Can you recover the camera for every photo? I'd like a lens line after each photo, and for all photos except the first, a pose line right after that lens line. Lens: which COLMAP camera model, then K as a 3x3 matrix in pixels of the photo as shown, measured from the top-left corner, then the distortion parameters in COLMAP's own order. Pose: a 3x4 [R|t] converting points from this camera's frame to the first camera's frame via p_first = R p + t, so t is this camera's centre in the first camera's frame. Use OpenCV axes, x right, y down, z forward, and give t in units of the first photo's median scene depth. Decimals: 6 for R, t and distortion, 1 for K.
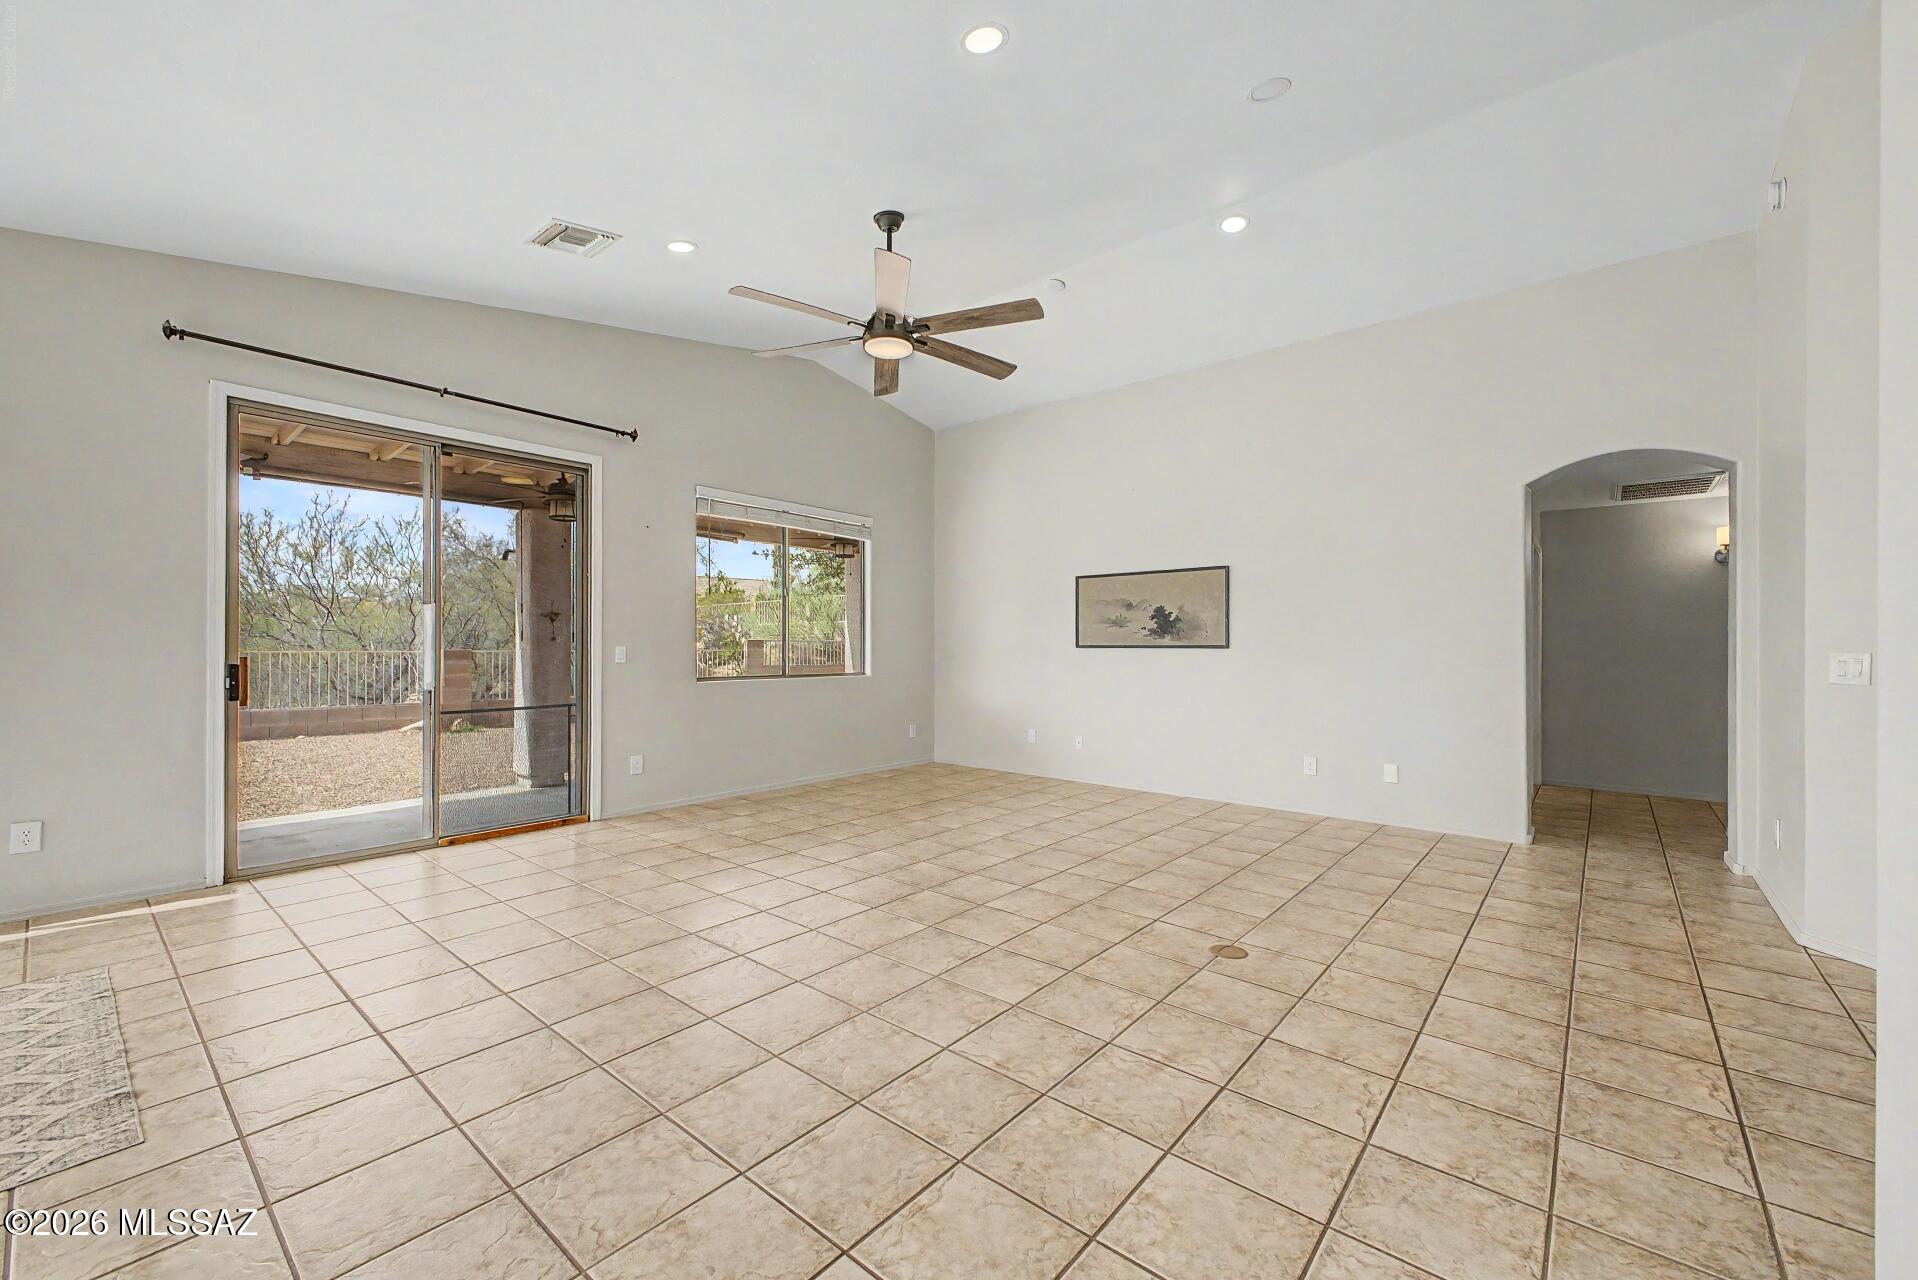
lens RADIAL K [[763.7, 0, 959.0], [0, 763.7, 640.0], [0, 0, 1]] dist [0.000952, 0.000371]
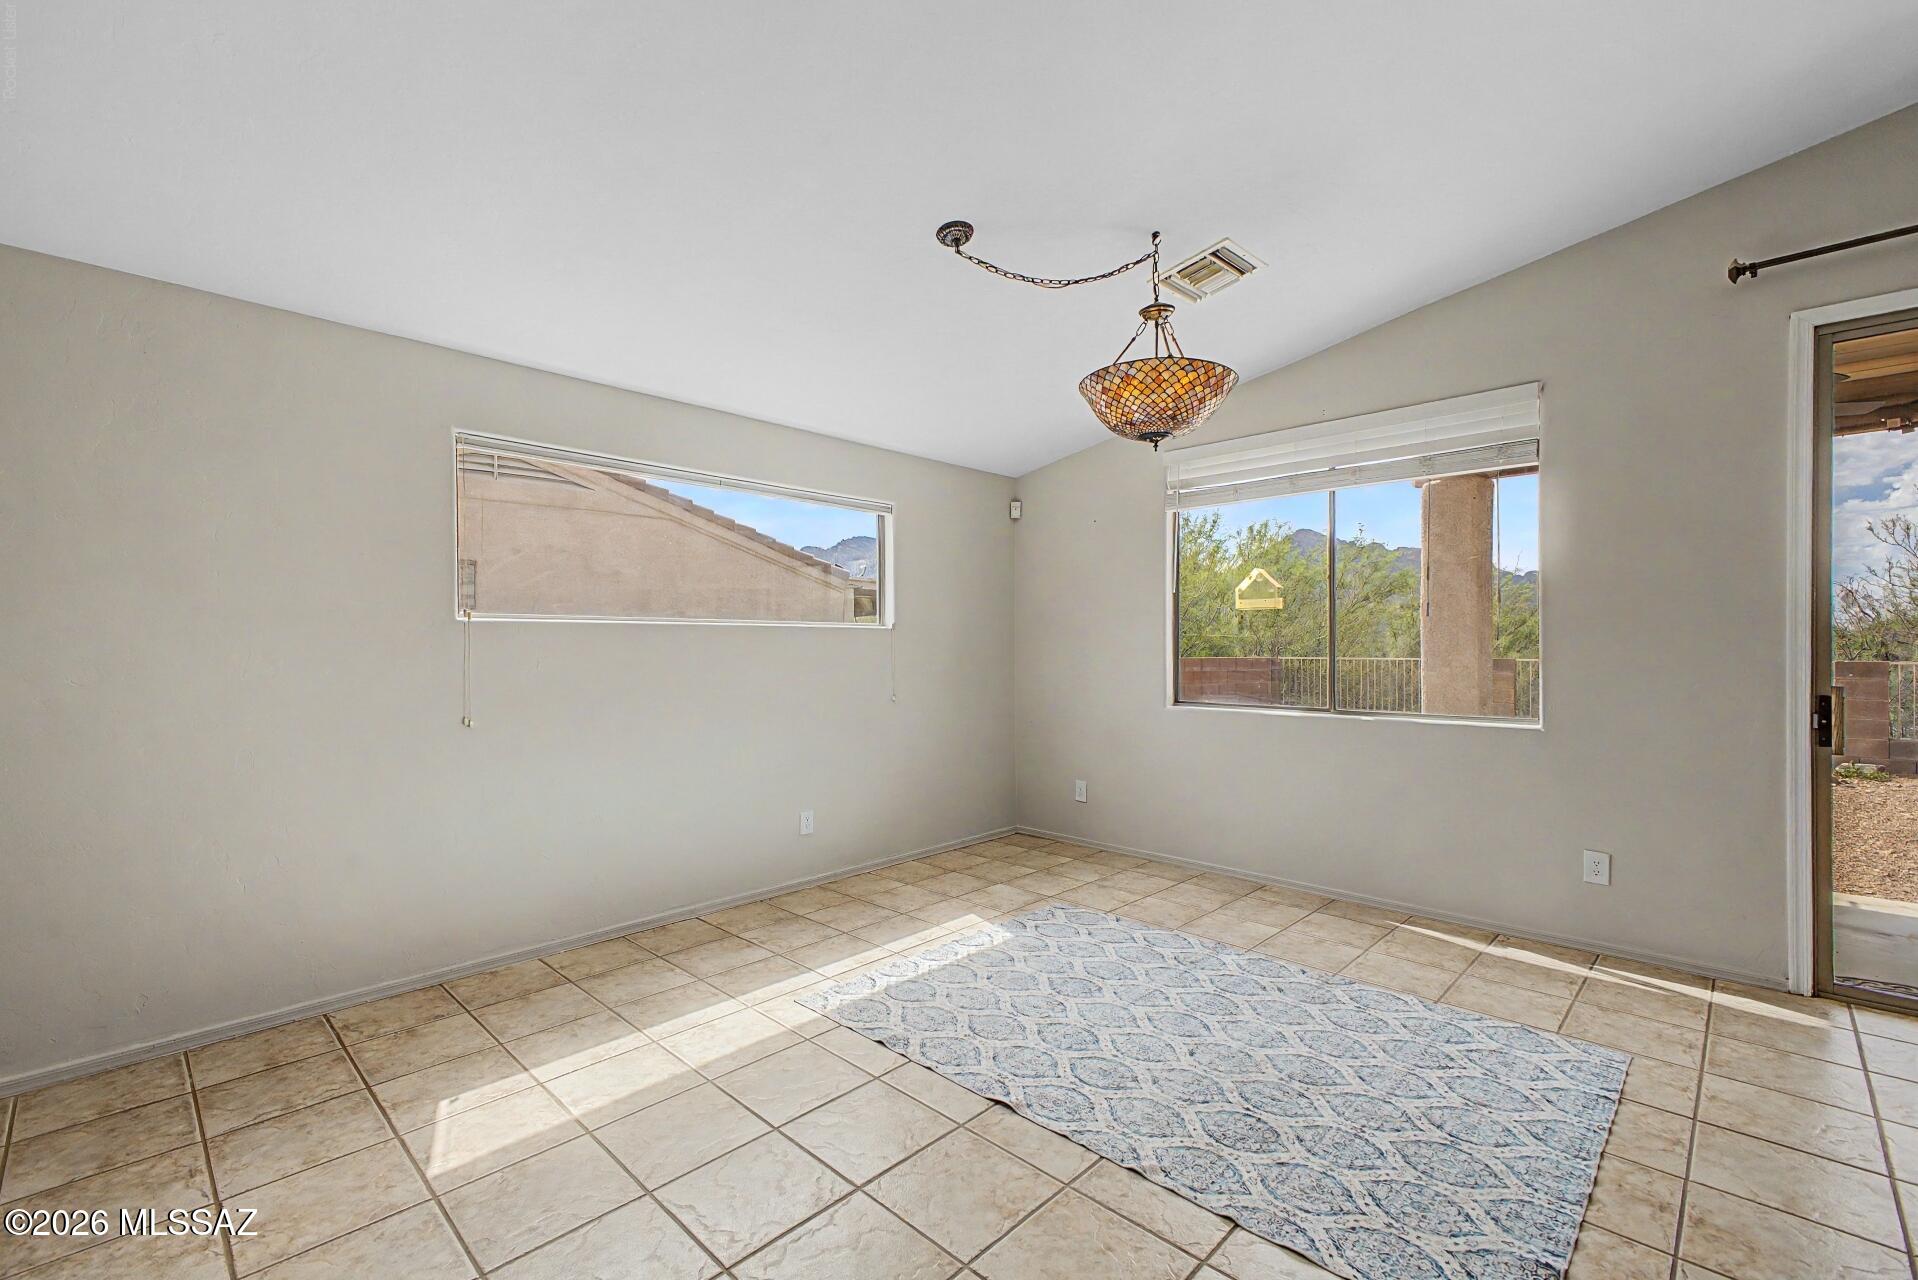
lens RADIAL K [[831.1, 0, 959.0], [0, 831.1, 640.0], [0, 0, 1]] dist [0.000194, 0.000328]
pose [[-0.067348, -0.007740, -0.997700, -0.134374], [0.001723, 0.999968, -0.007874, -0.018065], [0.997728, -0.002250, -0.067332, 0.284570]]
